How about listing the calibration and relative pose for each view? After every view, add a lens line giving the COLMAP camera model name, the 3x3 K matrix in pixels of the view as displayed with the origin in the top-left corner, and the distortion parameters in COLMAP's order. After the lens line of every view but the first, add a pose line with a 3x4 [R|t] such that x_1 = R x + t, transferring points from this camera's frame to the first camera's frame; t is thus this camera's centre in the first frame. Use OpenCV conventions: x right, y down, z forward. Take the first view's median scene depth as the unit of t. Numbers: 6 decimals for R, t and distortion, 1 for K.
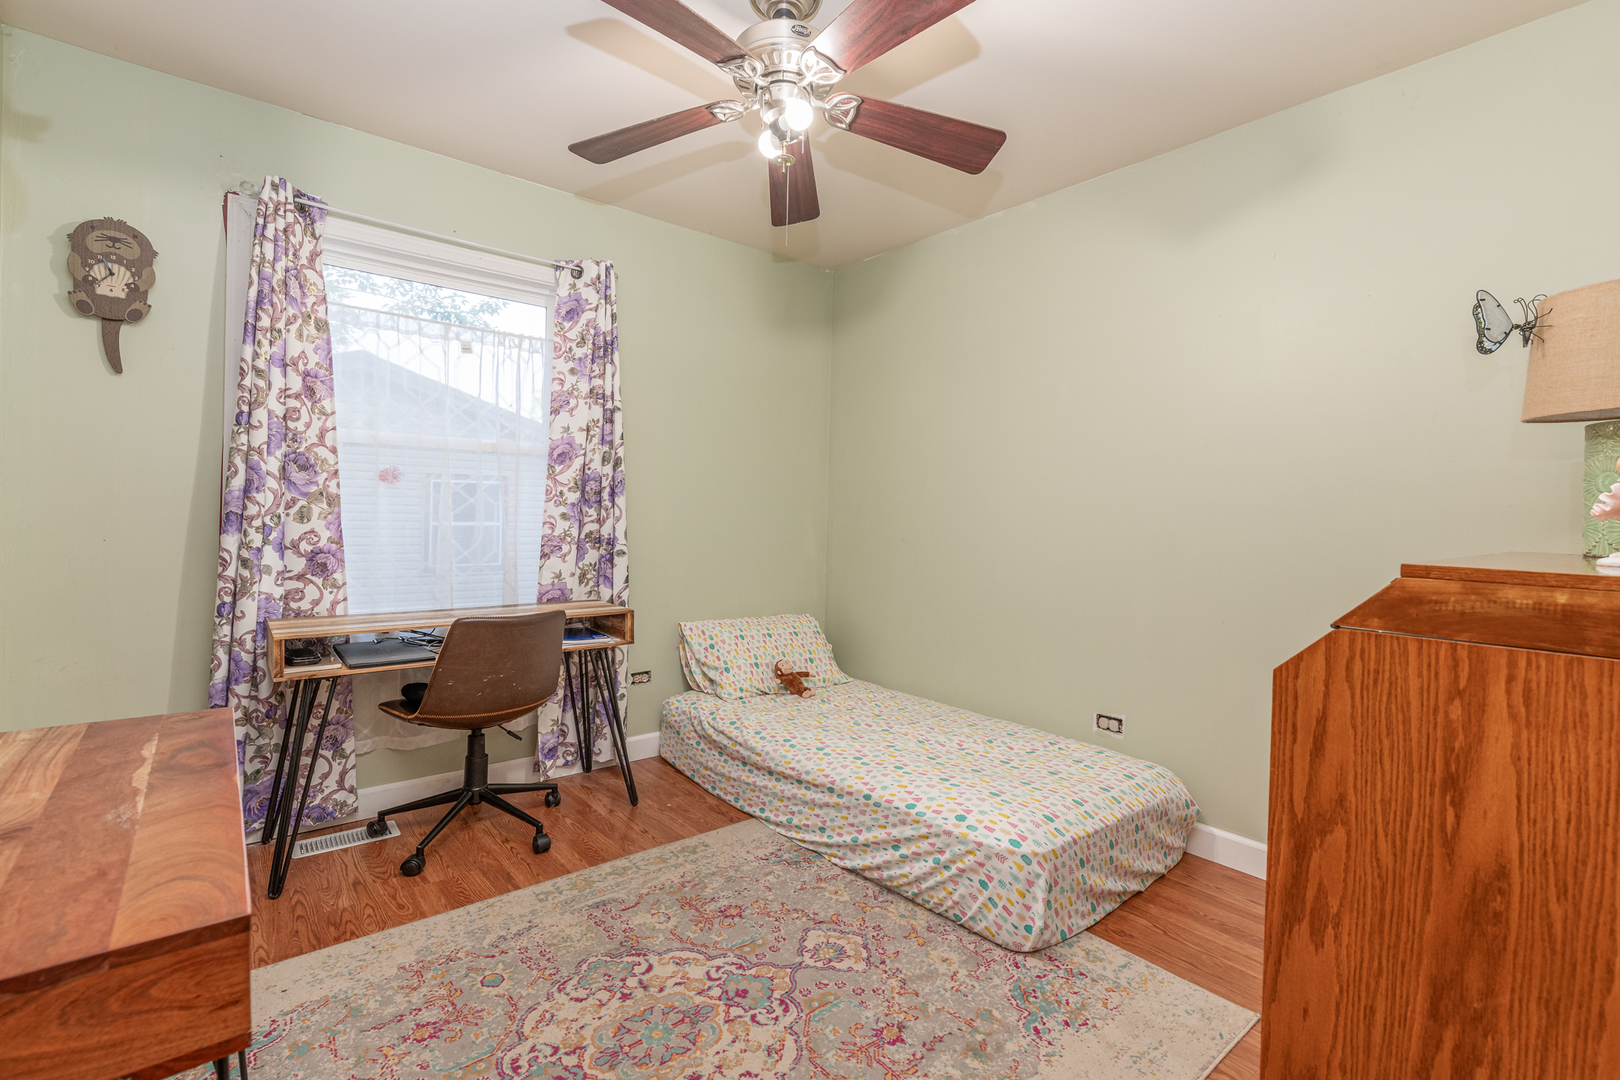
lens RADIAL K [[725.5, 0, 808.3], [0, 725.5, 509.9], [0, 0, 1]] dist [0.000379, -0.000226]
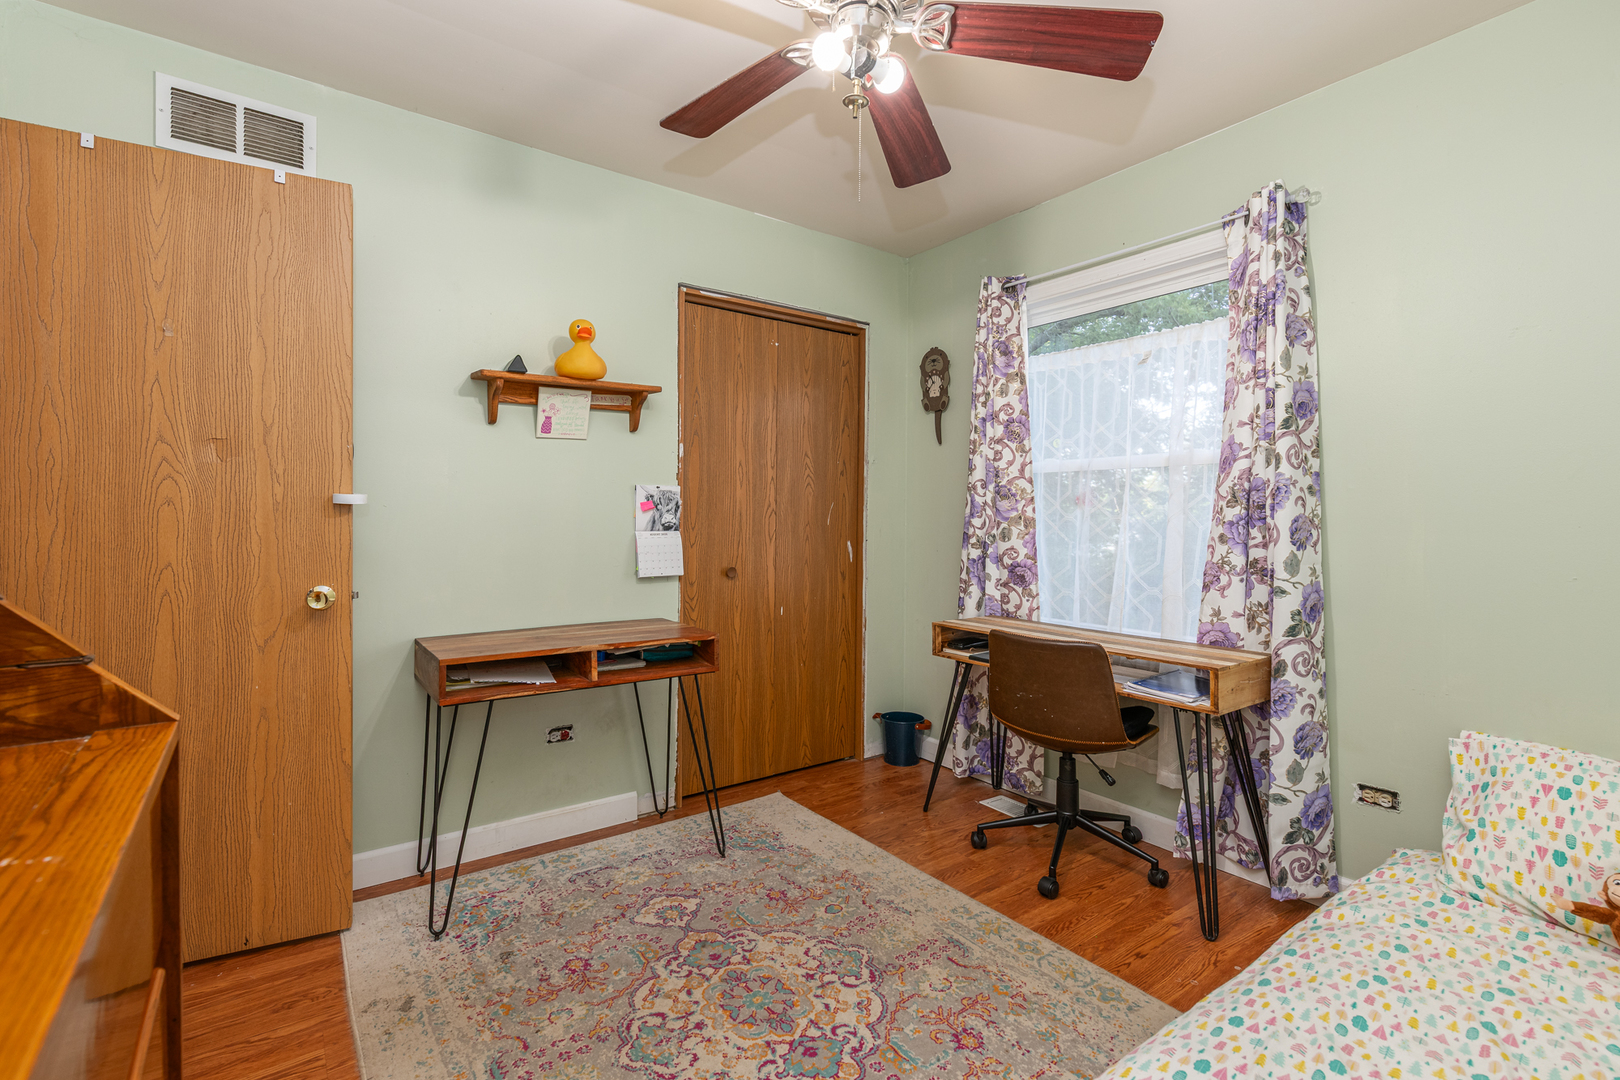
lens RADIAL K [[740.5, 0, 809.0], [0, 740.5, 523.3], [0, 0, 1]] dist [0.001135, 0.000051]
pose [[-0.052491, -0.018797, -0.998445, 0.589597], [-0.007011, 0.999805, -0.018454, 0.012547], [0.998597, 0.006031, -0.052612, 0.722271]]
